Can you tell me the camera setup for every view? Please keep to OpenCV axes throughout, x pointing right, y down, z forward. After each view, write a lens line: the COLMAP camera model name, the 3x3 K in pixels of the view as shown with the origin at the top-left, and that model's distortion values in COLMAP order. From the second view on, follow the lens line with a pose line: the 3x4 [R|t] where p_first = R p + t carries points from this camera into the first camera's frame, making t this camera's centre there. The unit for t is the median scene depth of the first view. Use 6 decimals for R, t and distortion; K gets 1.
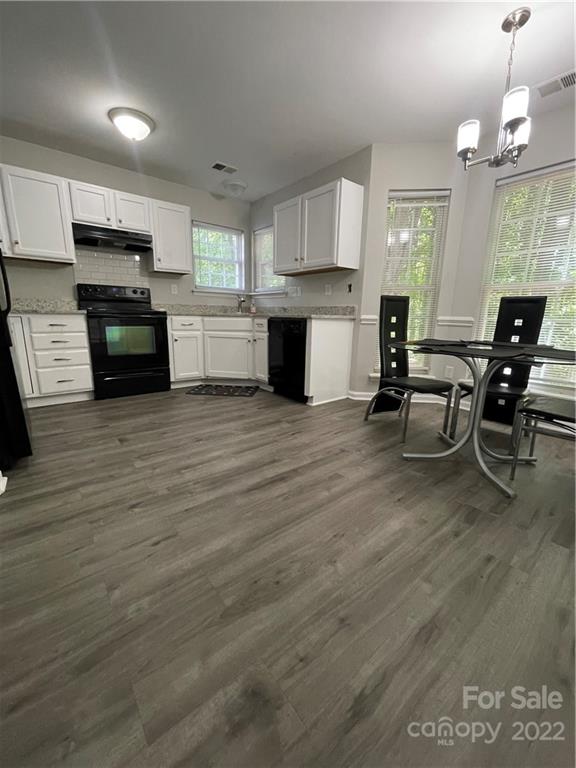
lens RADIAL K [[311.3, 0, 288.0], [0, 311.3, 384.0], [0, 0, 1]] dist [-0.002408, 0.000676]
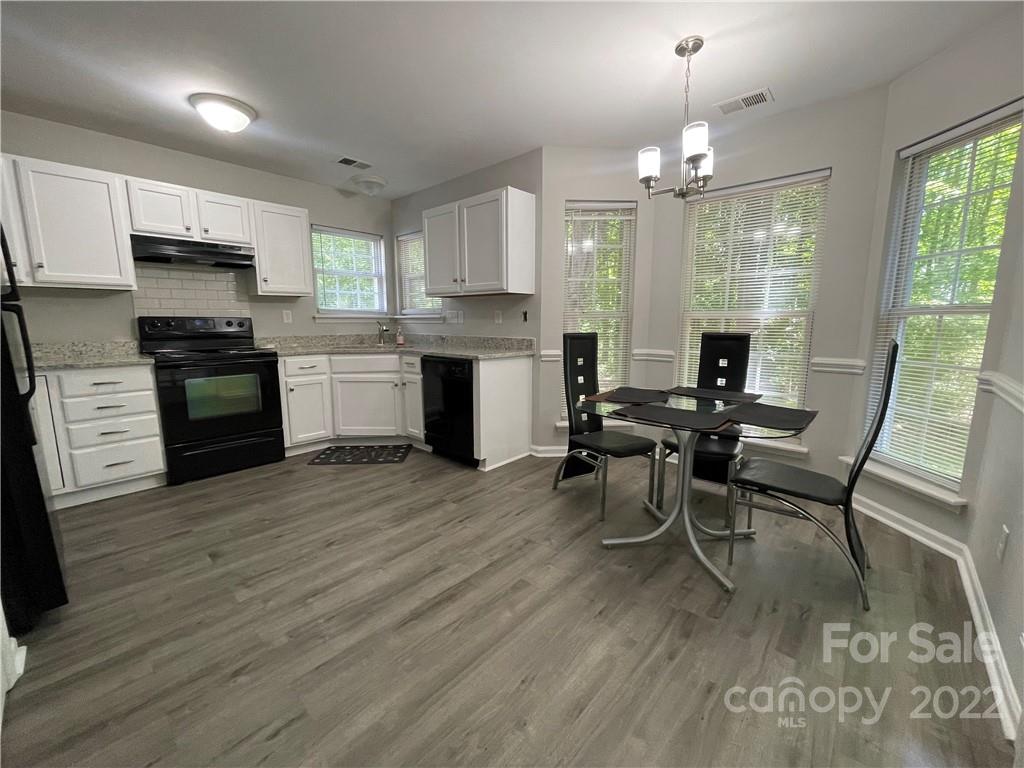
lens RADIAL K [[415.1, 0, 511.3], [0, 415.1, 383.7], [0, 0, 1]] dist [-0.002408, 0.000676]
pose [[0.988175, -0.044317, 0.146785, 0.001936], [0.053974, 0.996586, -0.062474, -0.083297], [-0.143515, 0.069658, 0.987194, -0.025596]]
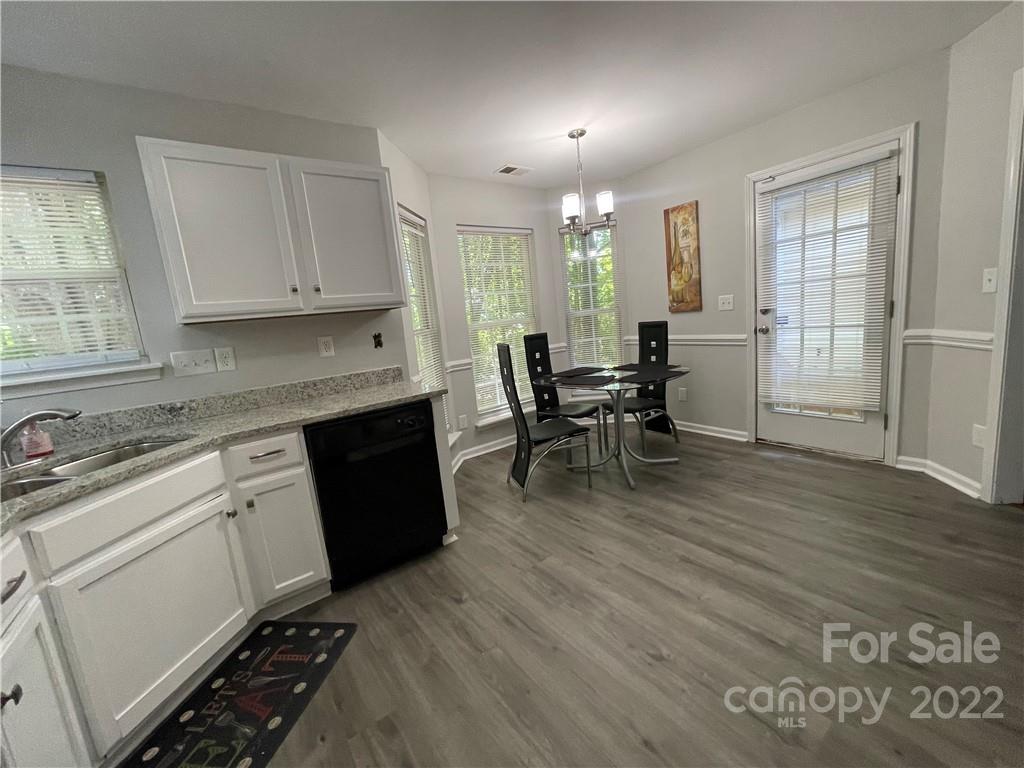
lens RADIAL K [[415.1, 0, 512.0], [0, 415.1, 383.1], [0, 0, 1]] dist [-0.002408, 0.000676]
pose [[0.038527, -0.183673, 0.982232, -0.672559], [0.317664, 0.934221, 0.162235, -0.316624], [-0.947420, 0.305770, 0.094339, 0.802287]]
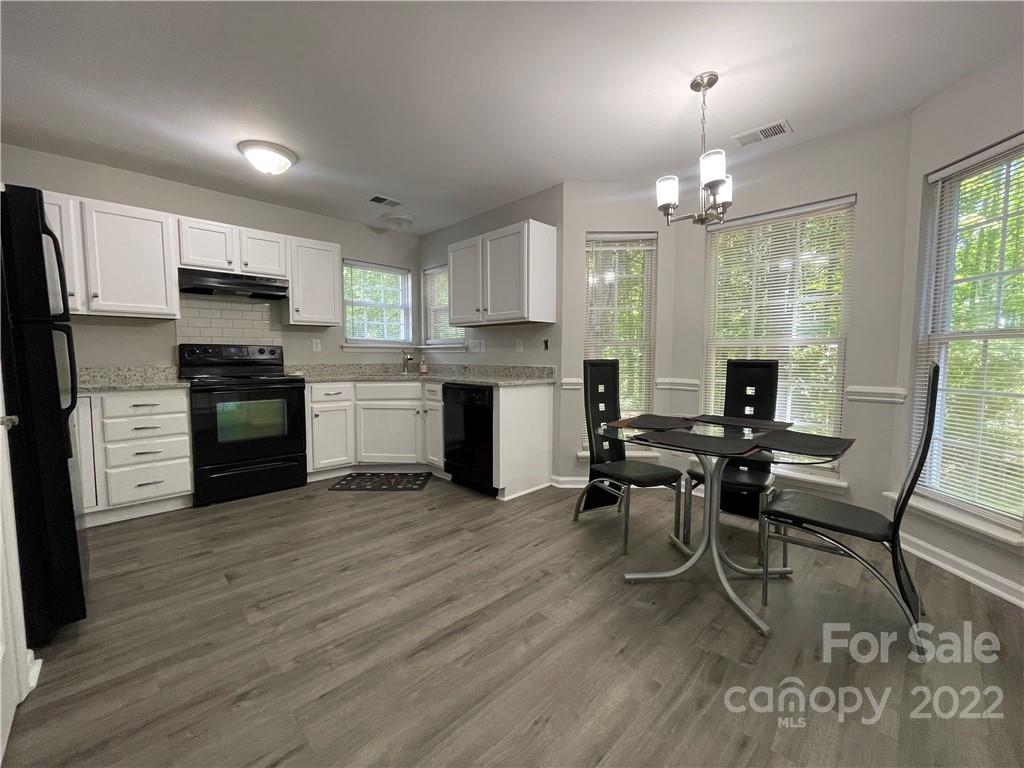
lens RADIAL K [[415.1, 0, 511.1], [0, 415.1, 383.6], [0, 0, 1]] dist [-0.002408, 0.000676]
pose [[0.995498, -0.025037, 0.091417, 0.011675], [0.038467, 0.988202, -0.148250, -0.064325], [-0.086626, 0.151099, 0.984716, -0.020754]]
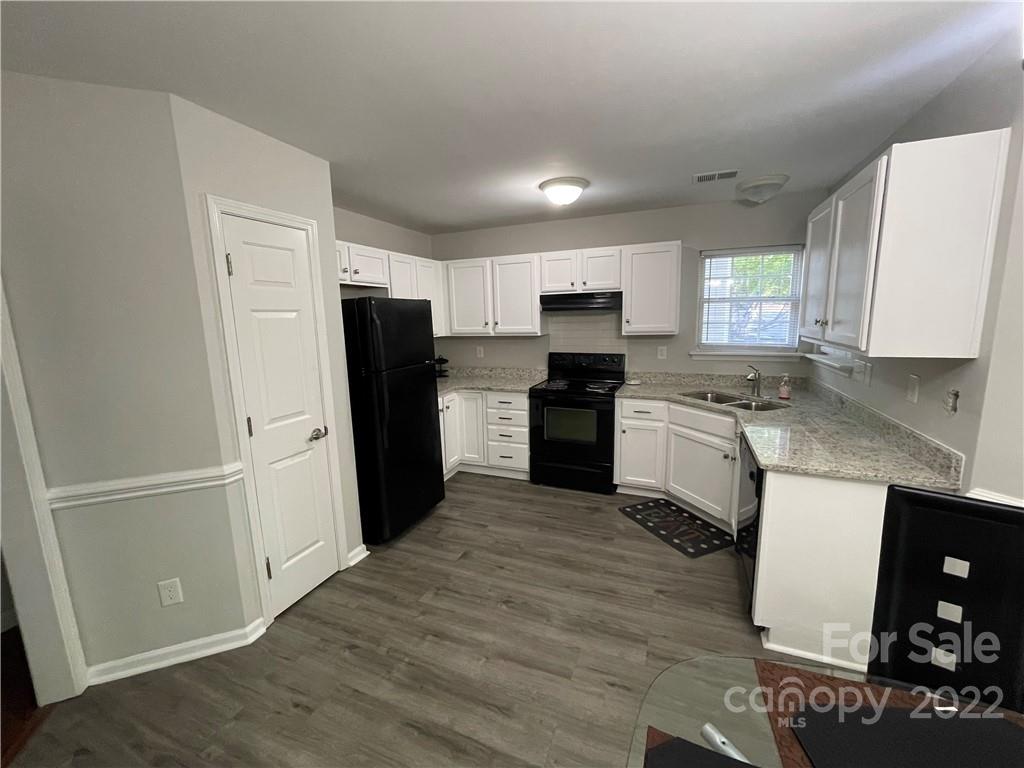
lens RADIAL K [[415.1, 0, 508.7], [0, 415.1, 382.6], [0, 0, 1]] dist [-0.002408, 0.000676]
pose [[0.474691, 0.108356, -0.873457, 0.423797], [-0.162593, 0.986108, 0.033968, -0.298257], [0.865004, 0.125894, 0.485714, 0.349689]]
